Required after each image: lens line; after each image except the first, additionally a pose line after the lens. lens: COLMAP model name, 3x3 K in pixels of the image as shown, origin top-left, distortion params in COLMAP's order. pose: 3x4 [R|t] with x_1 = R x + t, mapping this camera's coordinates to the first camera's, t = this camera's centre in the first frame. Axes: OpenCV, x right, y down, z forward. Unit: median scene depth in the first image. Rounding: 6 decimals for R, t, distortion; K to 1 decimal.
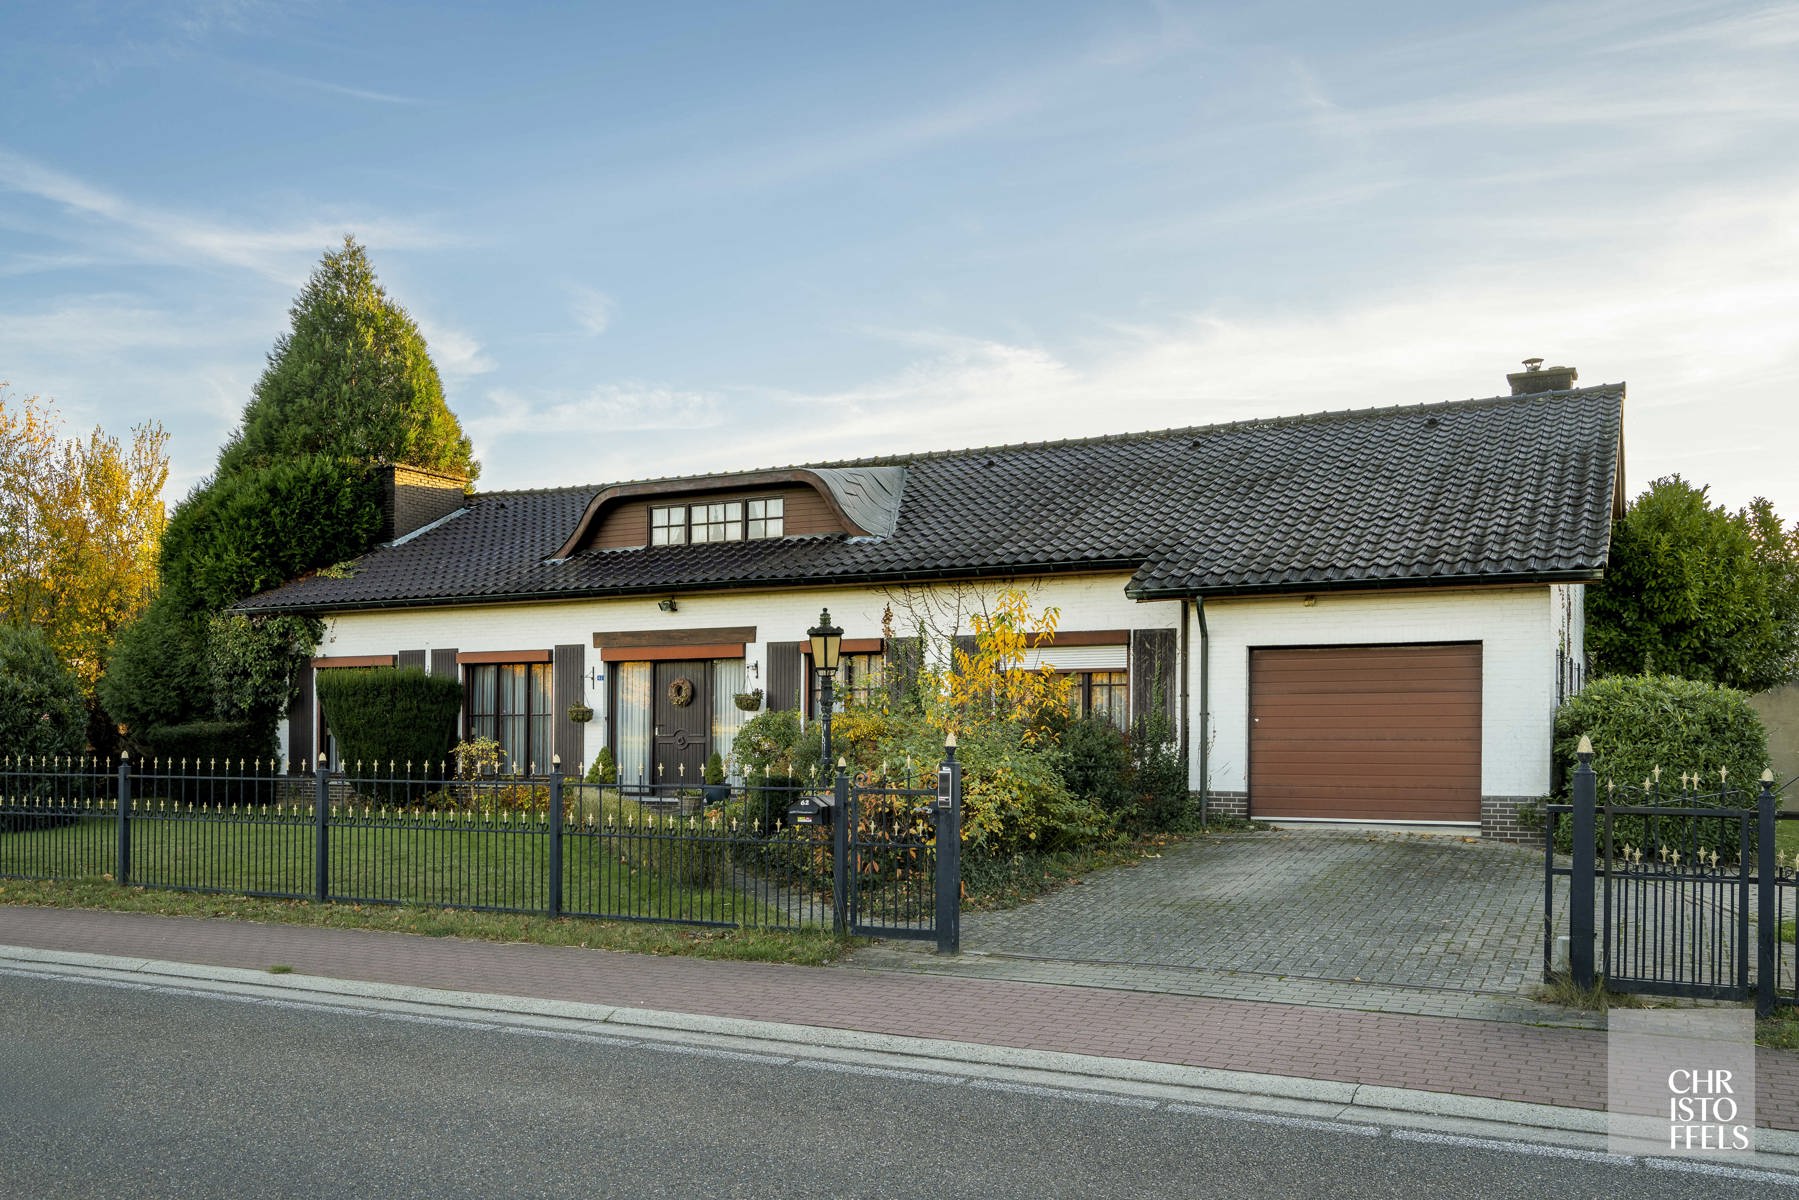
lens RADIAL K [[1442.8, 0, 905.0], [0, 1442.8, 698.3], [0, 0, 1]] dist [-0.001799, -0.010632]
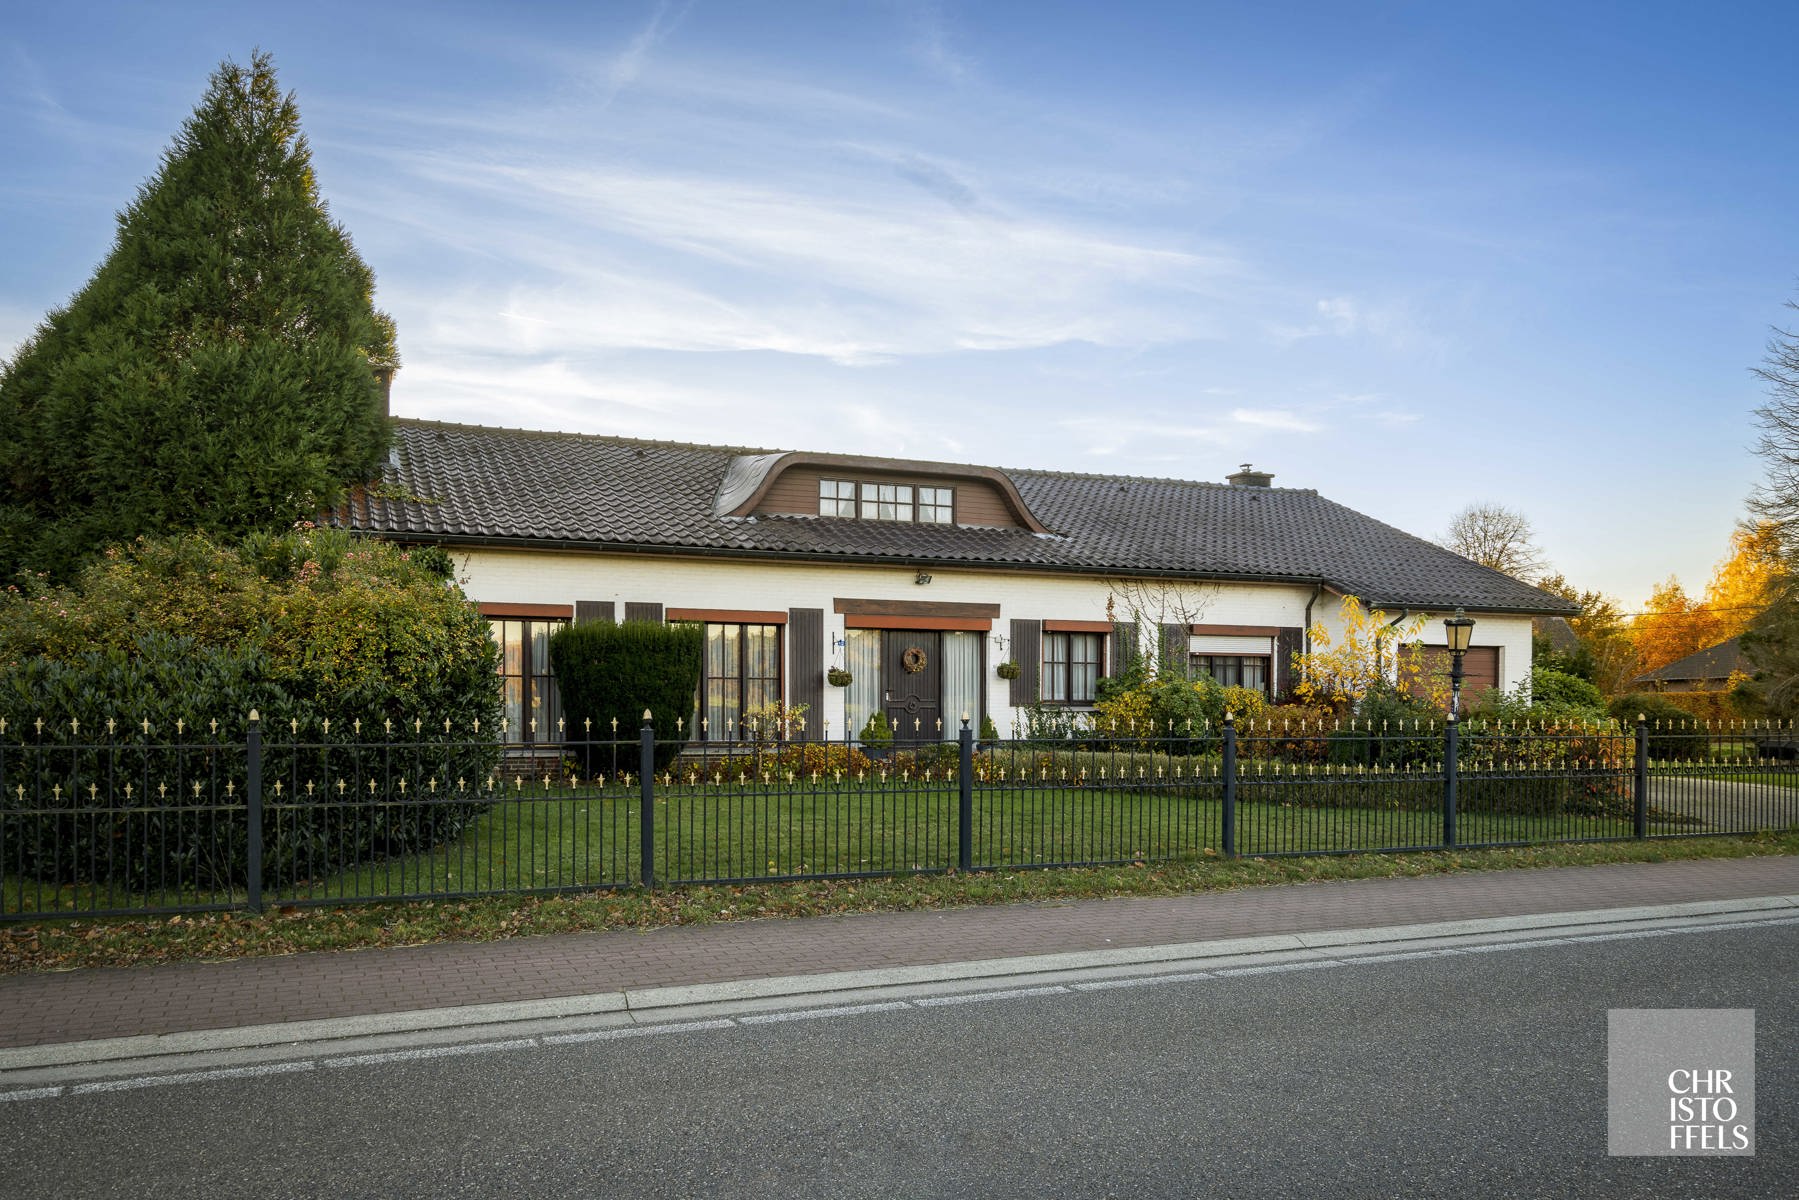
lens RADIAL K [[1214.7, 0, 899.9], [0, 1214.7, 604.3], [0, 0, 1]] dist [0.003675, 0.002099]
pose [[0.670293, 0.062951, 0.739422, -0.813015], [-0.021111, 0.997610, -0.065794, 0.013579], [-0.741797, 0.028491, 0.670020, 0.402204]]
